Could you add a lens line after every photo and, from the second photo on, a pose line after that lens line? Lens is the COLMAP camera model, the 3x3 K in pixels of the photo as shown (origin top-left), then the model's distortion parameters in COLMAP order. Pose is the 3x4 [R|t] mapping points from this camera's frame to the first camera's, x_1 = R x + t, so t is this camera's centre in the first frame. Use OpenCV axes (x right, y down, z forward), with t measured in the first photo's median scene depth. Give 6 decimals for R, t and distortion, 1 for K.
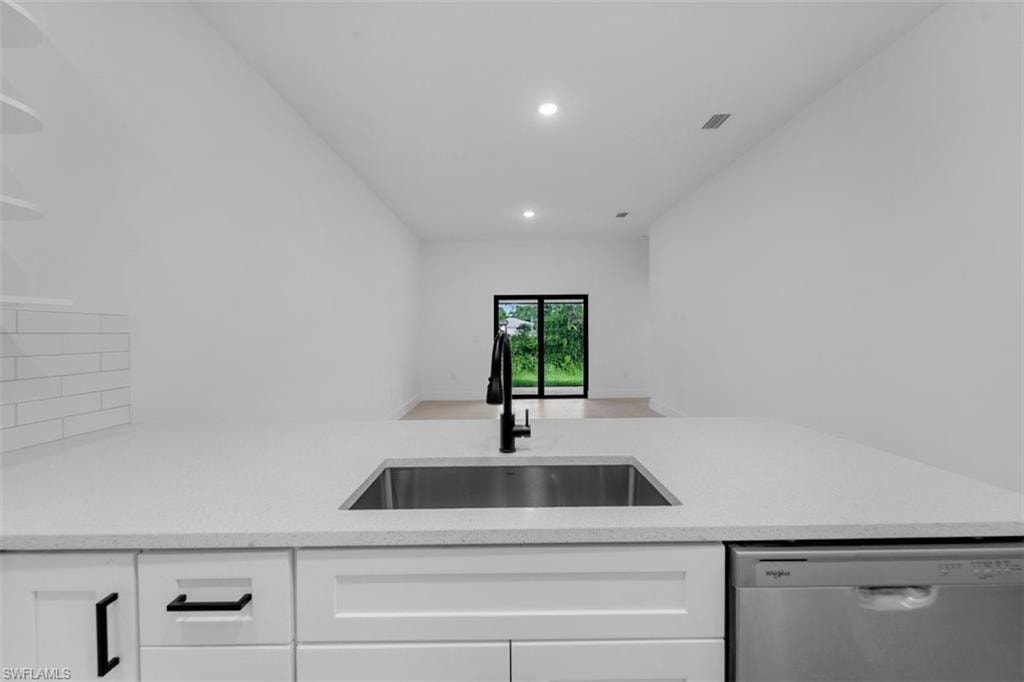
lens RADIAL K [[434.7, 0, 512.0], [0, 434.7, 341.0], [0, 0, 1]] dist [-0.002934, -0.000527]
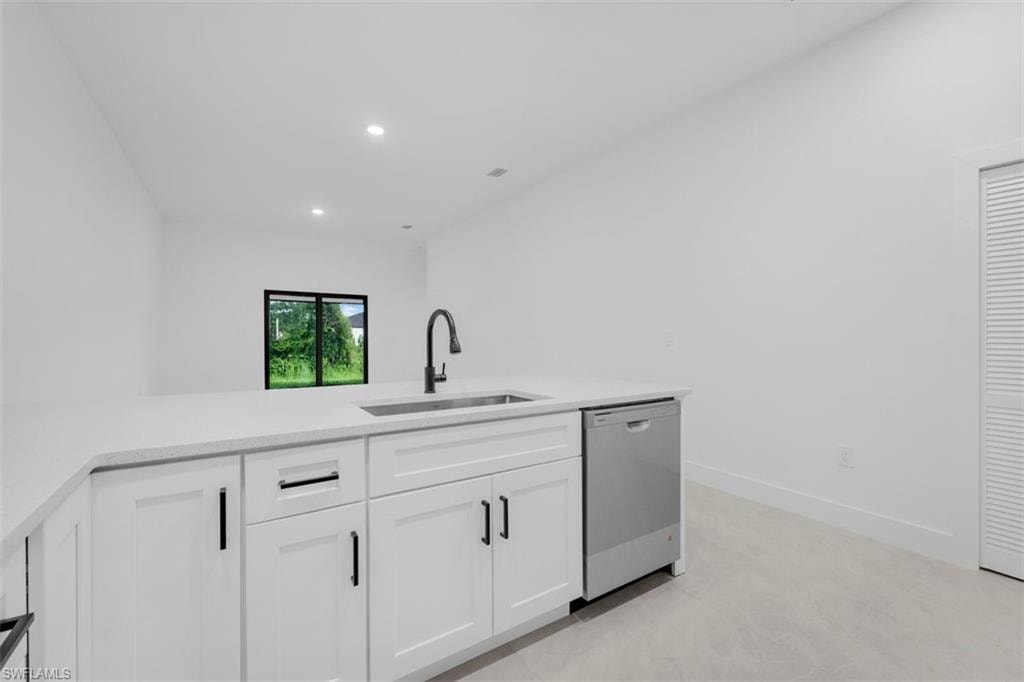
lens RADIAL K [[424.8, 0, 506.6], [0, 424.8, 338.8], [0, 0, 1]] dist [0.001096, -0.000023]
pose [[0.841547, 0.013641, 0.540011, -0.575632], [-0.003403, 0.999795, -0.019953, 0.106404], [-0.540172, 0.014954, 0.841421, -0.328791]]
